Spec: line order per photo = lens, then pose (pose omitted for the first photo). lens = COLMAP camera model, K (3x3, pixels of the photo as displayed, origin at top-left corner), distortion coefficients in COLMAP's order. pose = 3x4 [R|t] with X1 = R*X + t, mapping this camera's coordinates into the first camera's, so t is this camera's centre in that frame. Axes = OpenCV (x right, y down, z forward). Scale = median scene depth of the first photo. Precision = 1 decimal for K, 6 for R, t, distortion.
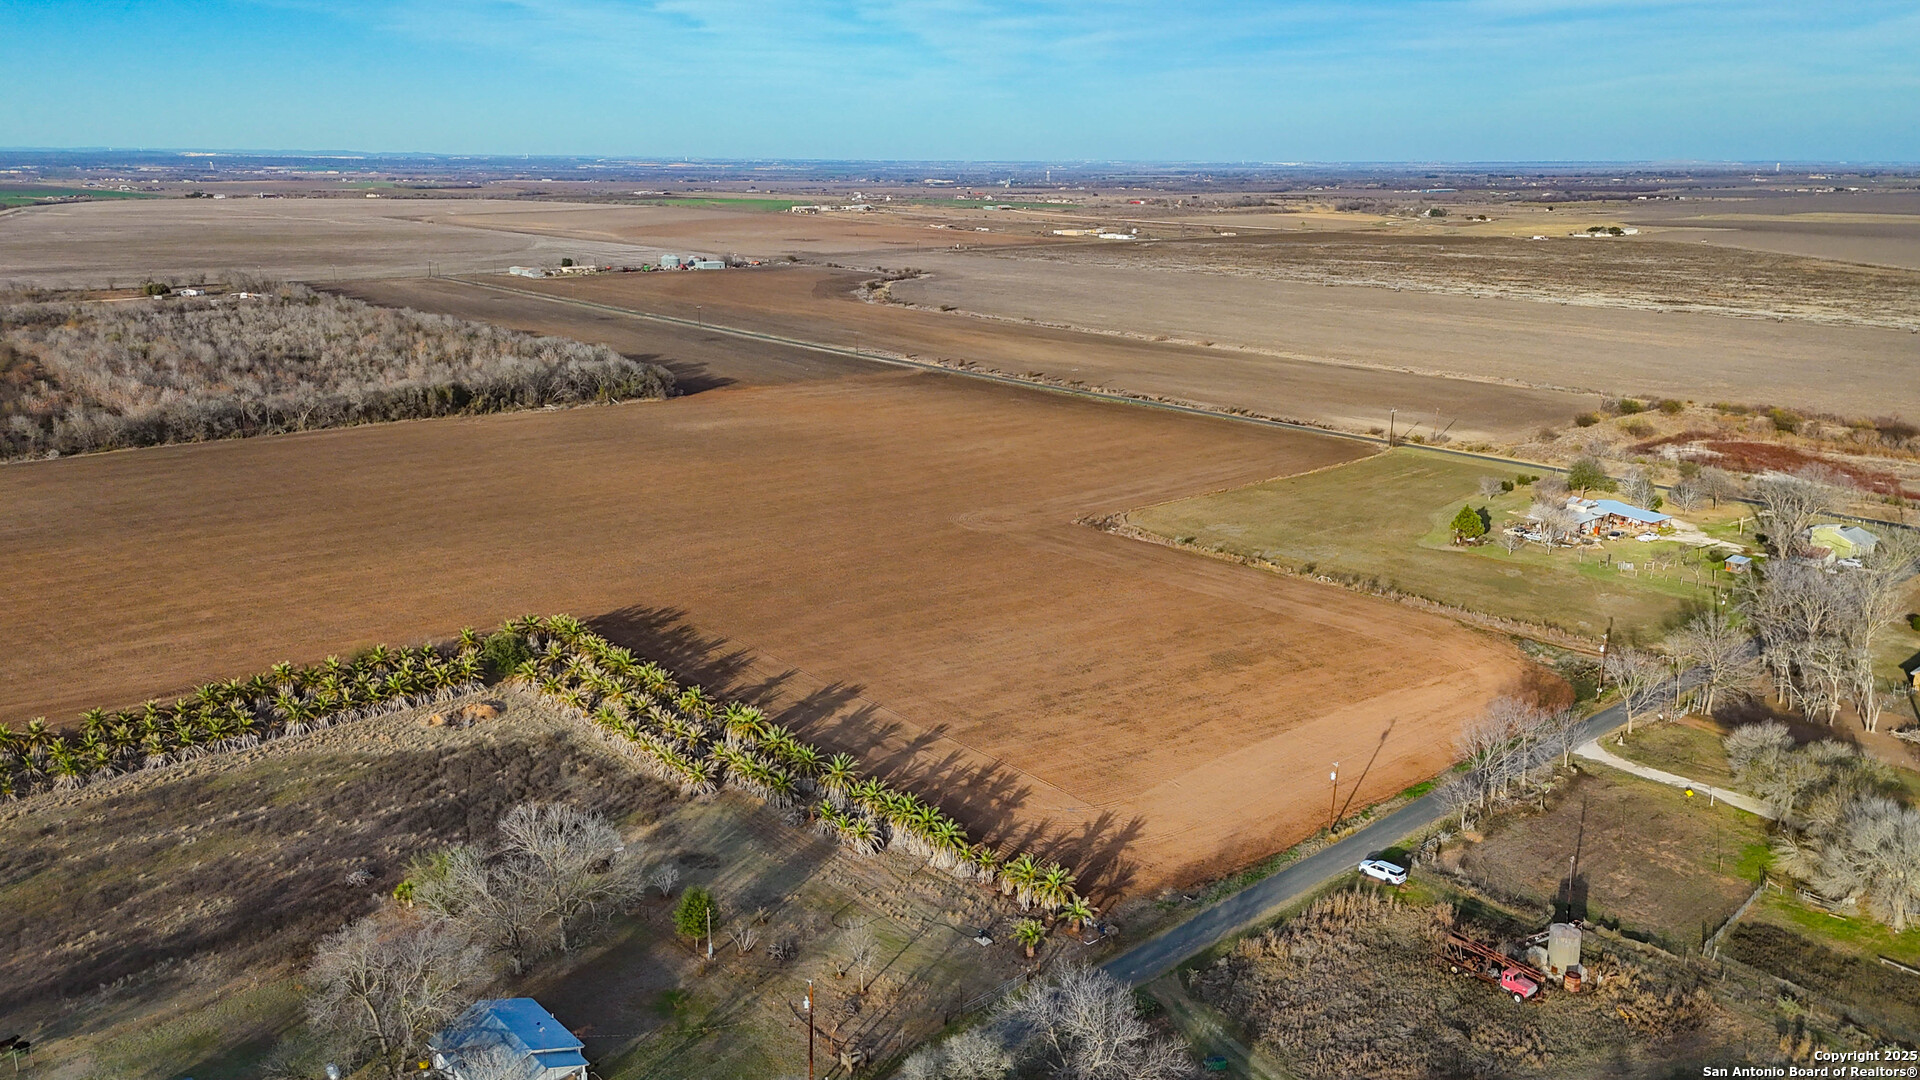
lens RADIAL K [[1404.2, 0, 959.1], [0, 1404.2, 528.0], [0, 0, 1]] dist [0.084948, -0.089529]
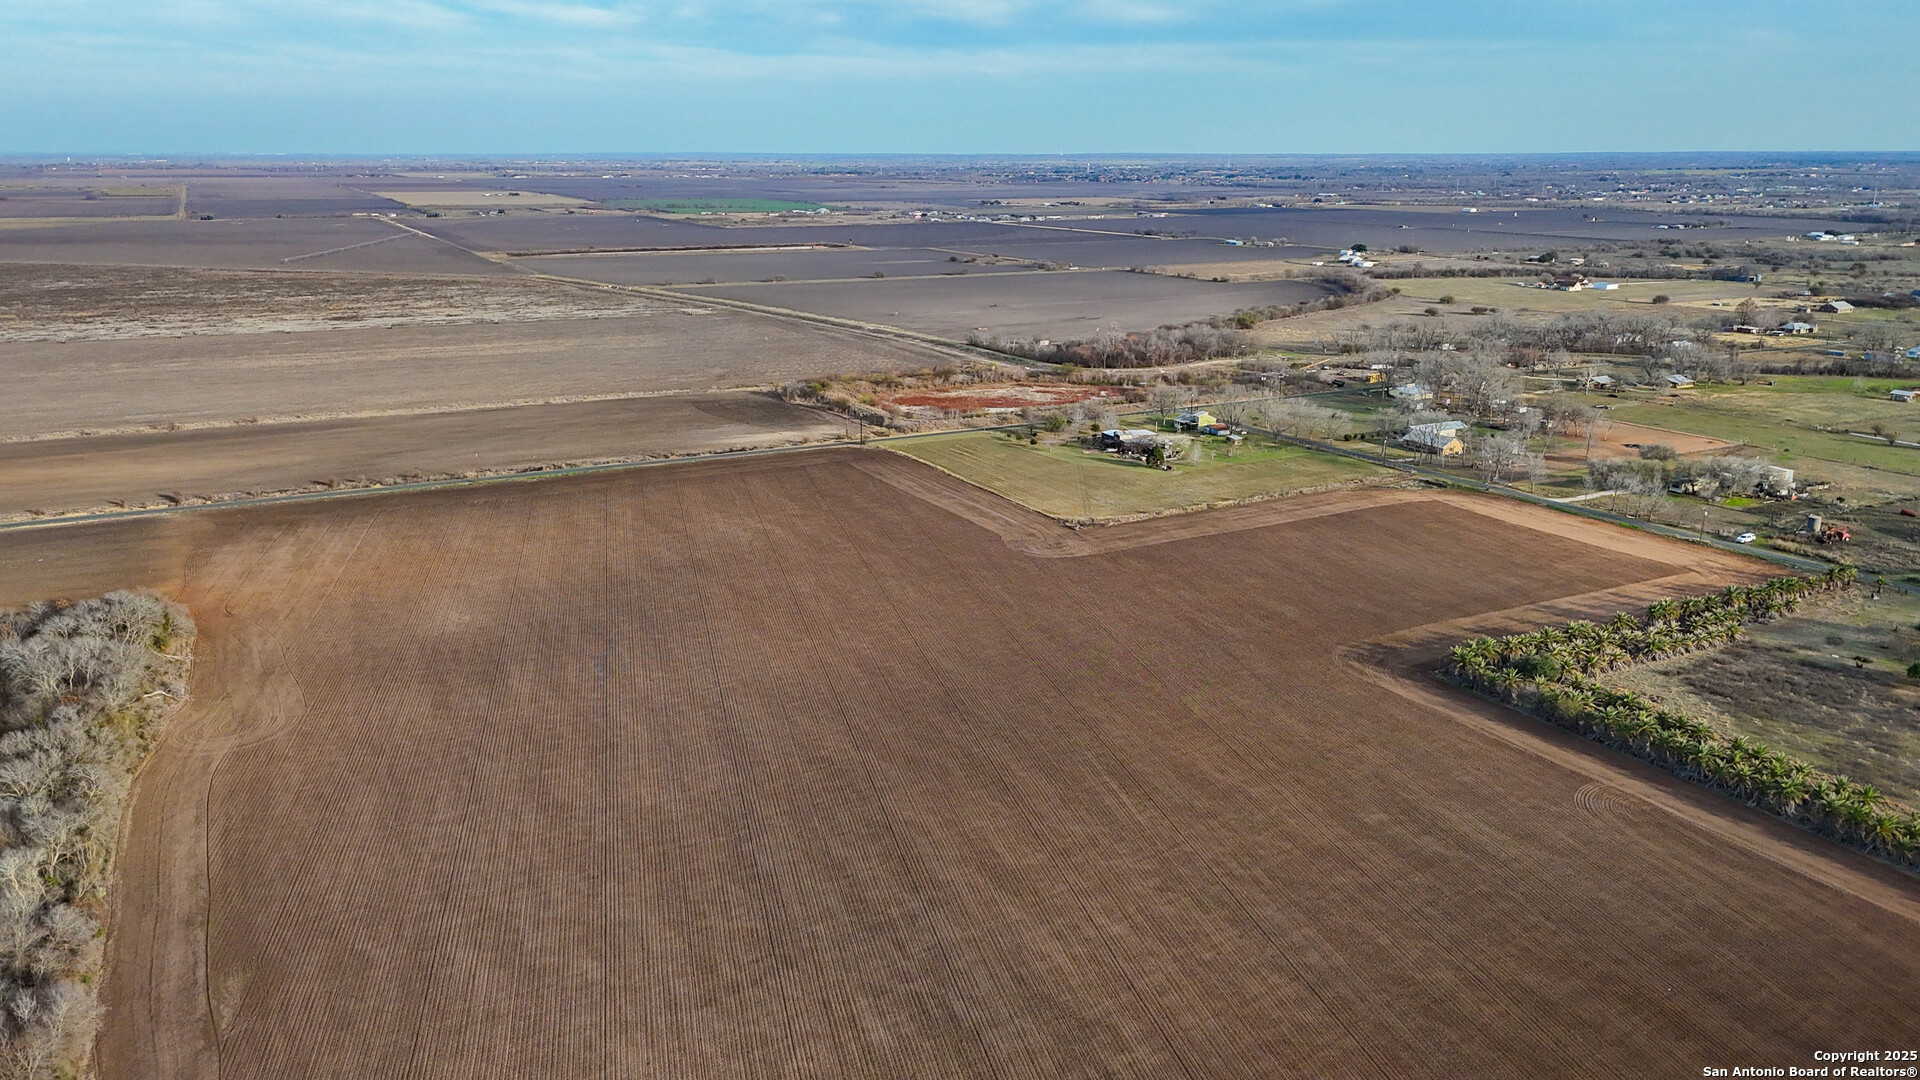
lens RADIAL K [[1404.2, 0, 959.1], [0, 1404.2, 528.0], [0, 0, 1]] dist [0.084948, -0.089529]
pose [[0.237859, -0.251976, 0.938047, -1.354274], [0.246552, 0.949796, 0.192614, -0.331257], [-0.939487, 0.185462, 0.288042, 0.972614]]
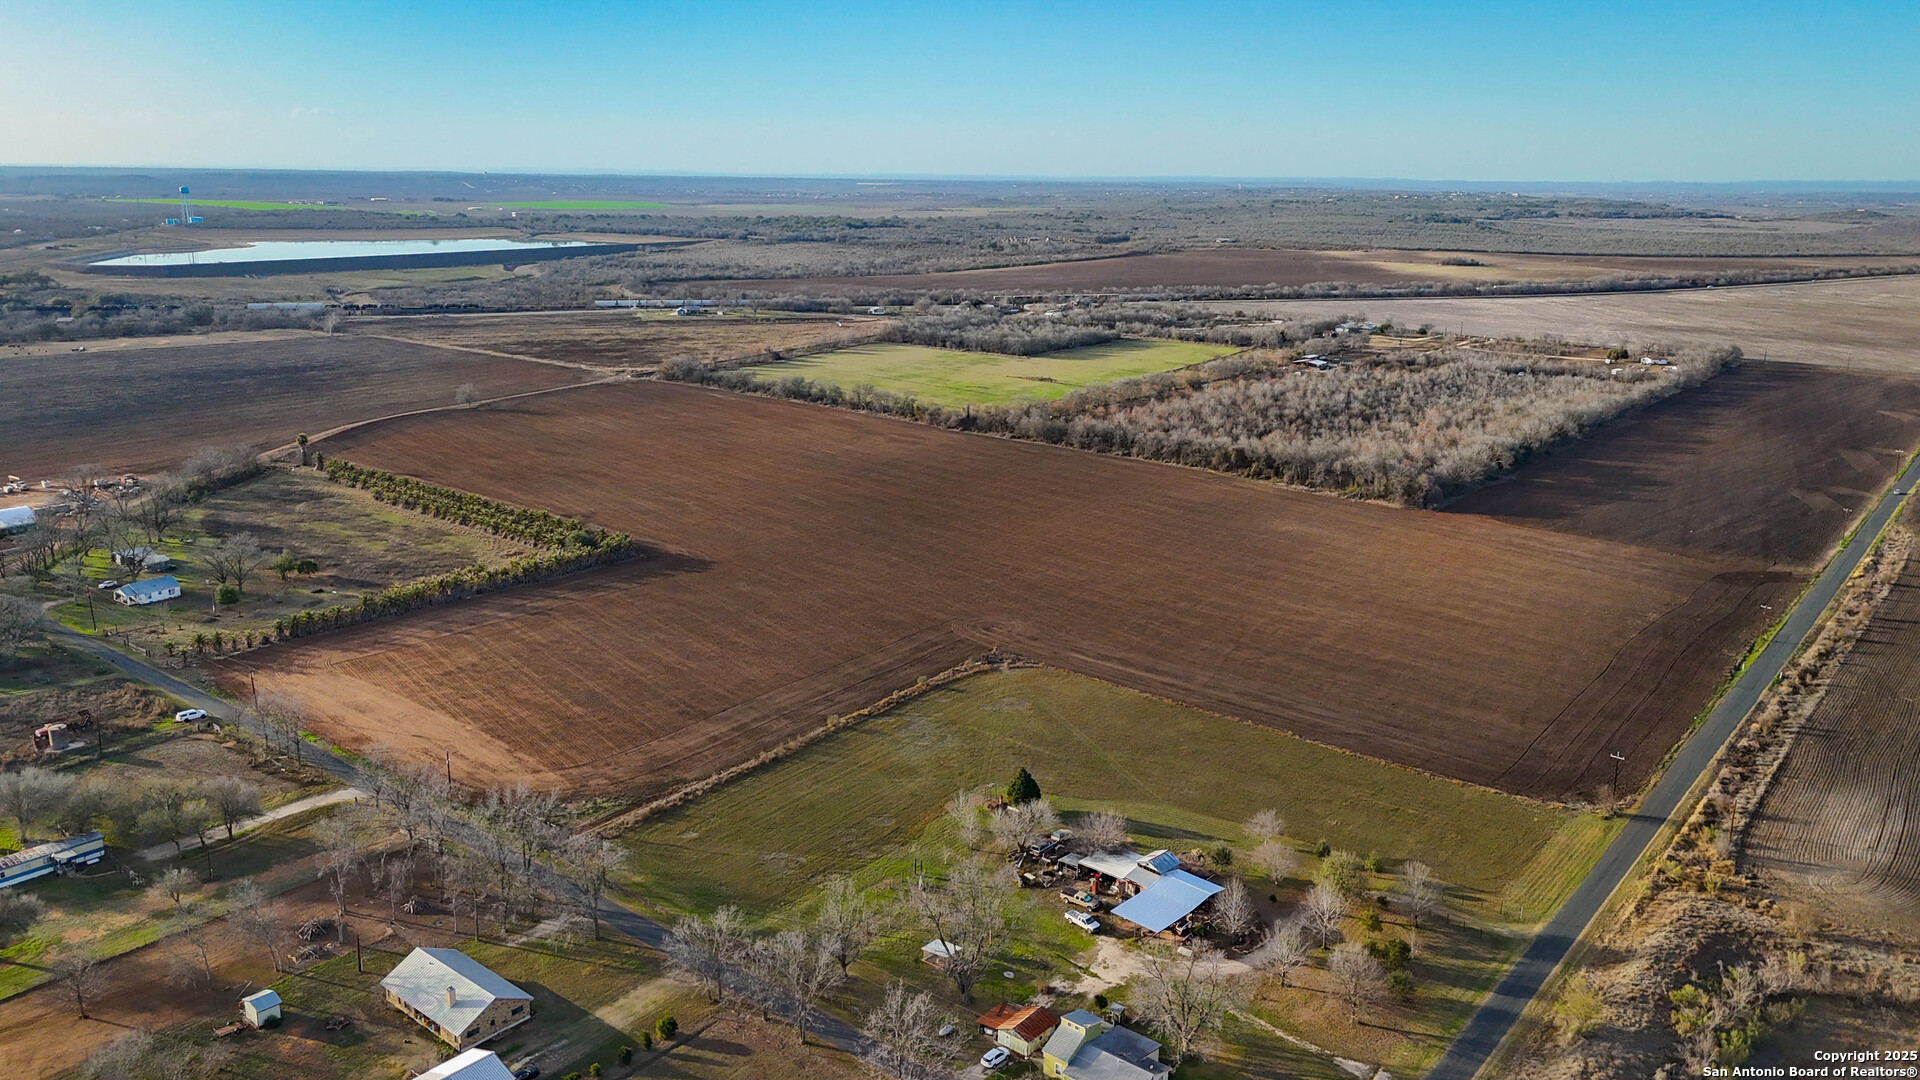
lens RADIAL K [[1404.2, 0, 959.1], [0, 1404.2, 528.0], [0, 0, 1]] dist [0.084948, -0.089529]
pose [[0.175602, 0.236821, -0.955552, 1.343879], [-0.260926, 0.947117, 0.186780, -0.354635], [0.949253, 0.216529, 0.228108, 0.930278]]
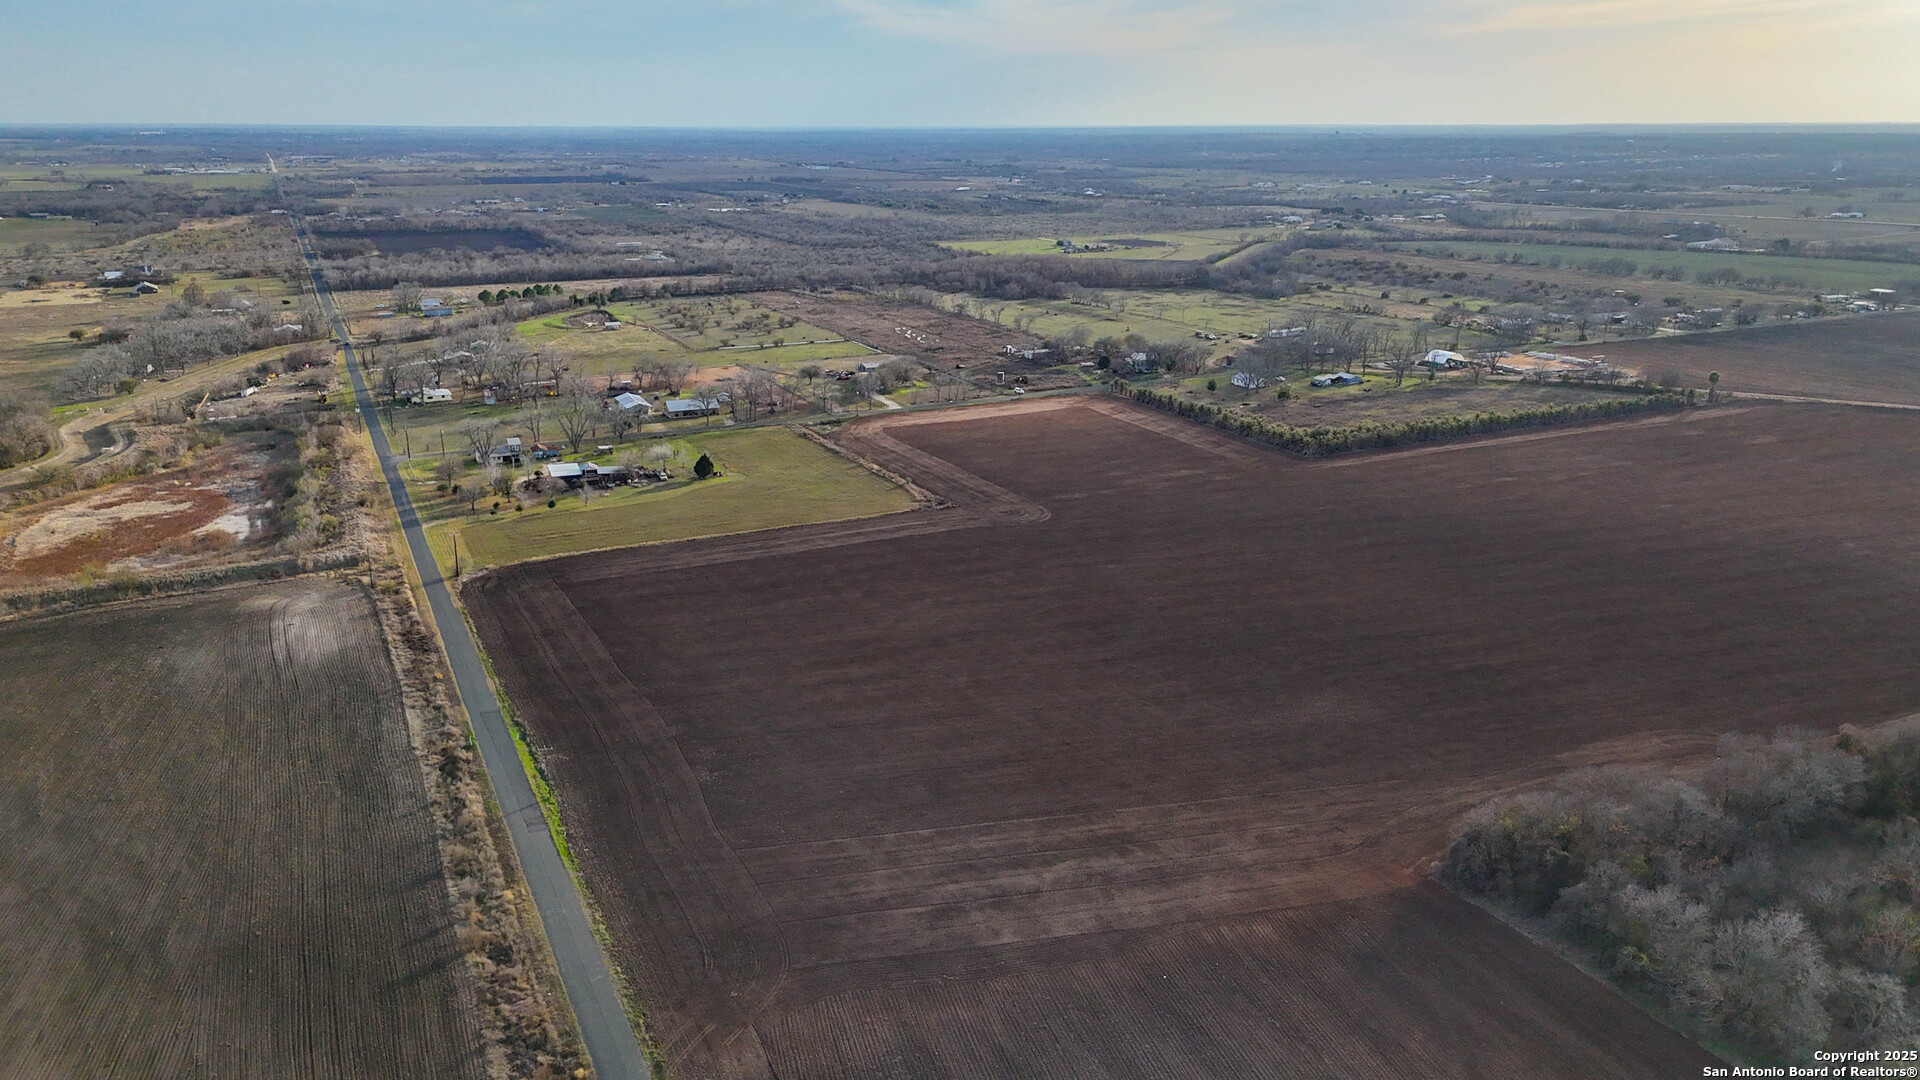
lens RADIAL K [[1404.2, 0, 959.1], [0, 1404.2, 528.0], [0, 0, 1]] dist [0.084948, -0.089529]
pose [[-0.961434, -0.075595, 0.264442, -0.325859], [0.070193, 0.862203, 0.501676, -0.789409], [-0.265927, 0.500890, -0.823646, 2.627618]]
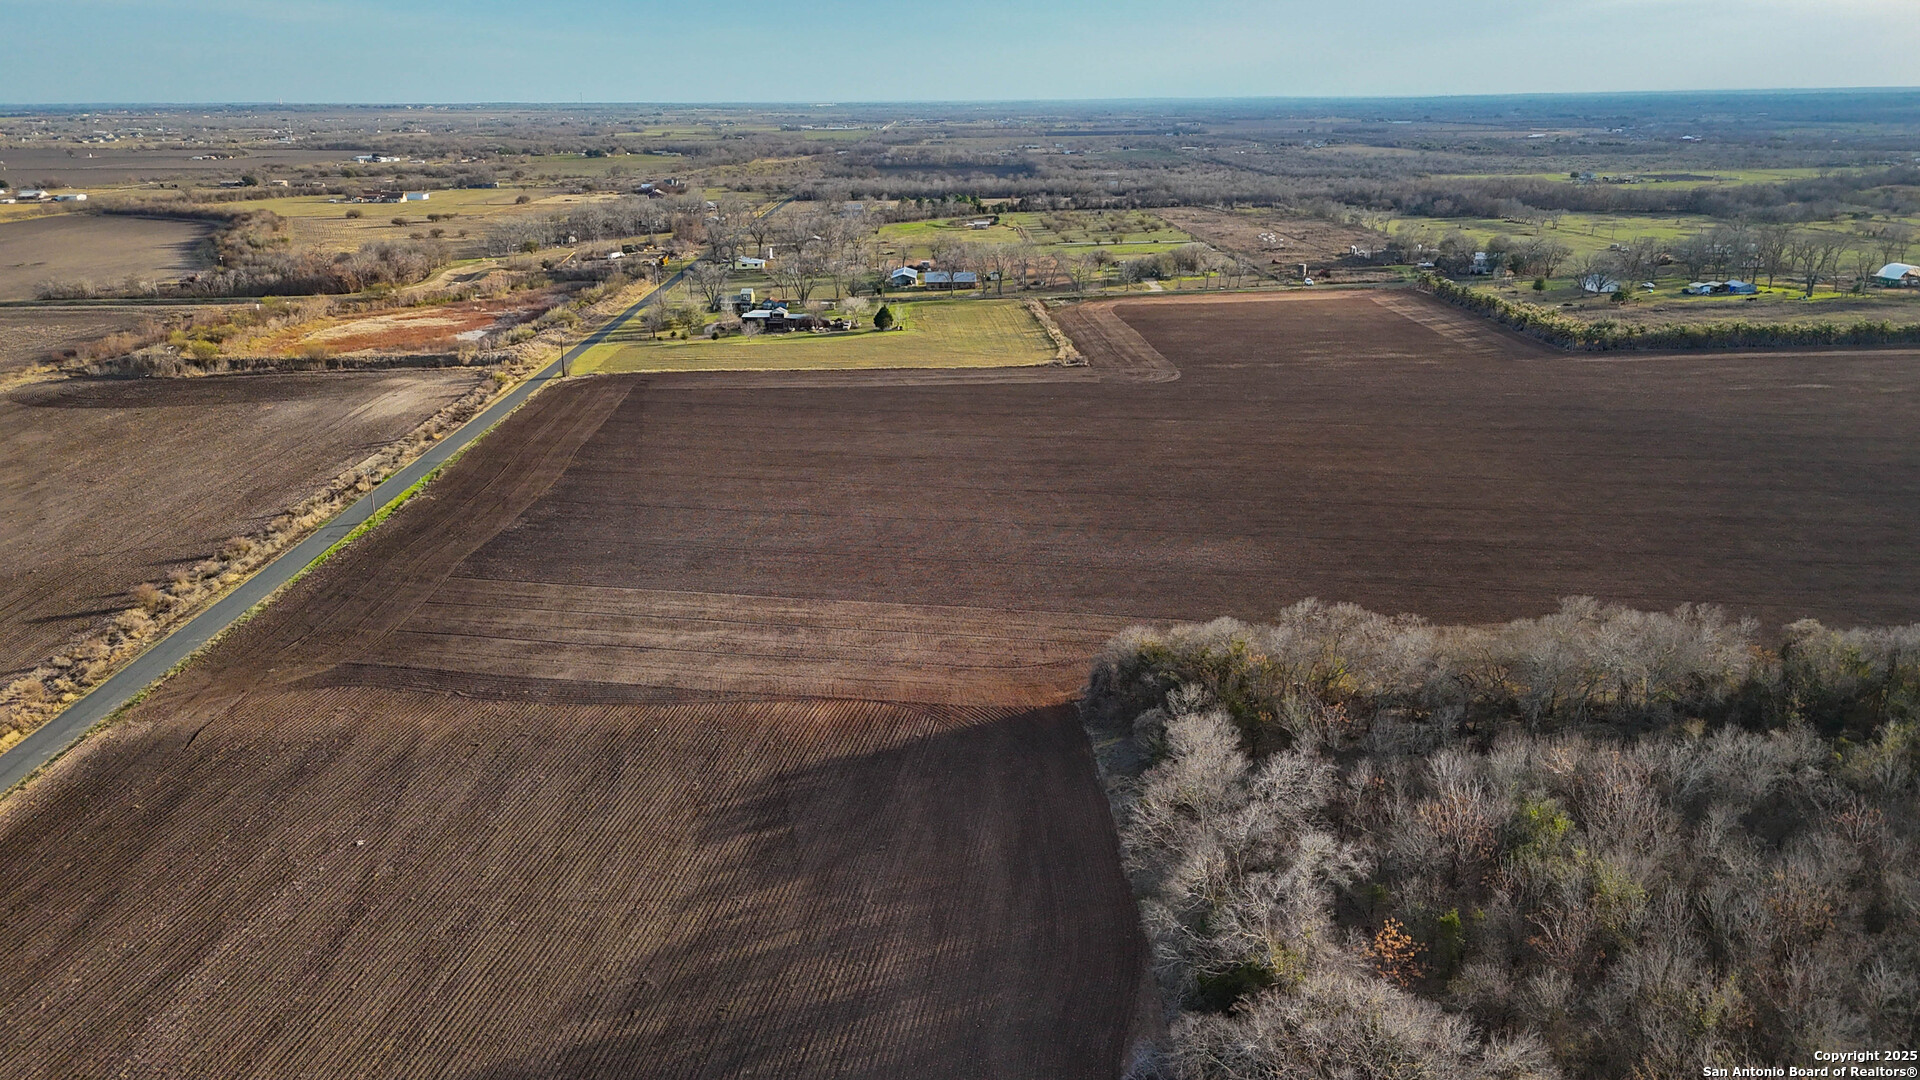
lens RADIAL K [[1404.2, 0, 959.1], [0, 1404.2, 528.0], [0, 0, 1]] dist [0.084948, -0.089529]
pose [[-0.766126, -0.181259, 0.616601, -0.733801], [0.171459, 0.866989, 0.467902, -0.571340], [-0.619397, 0.464193, -0.633144, 2.391019]]
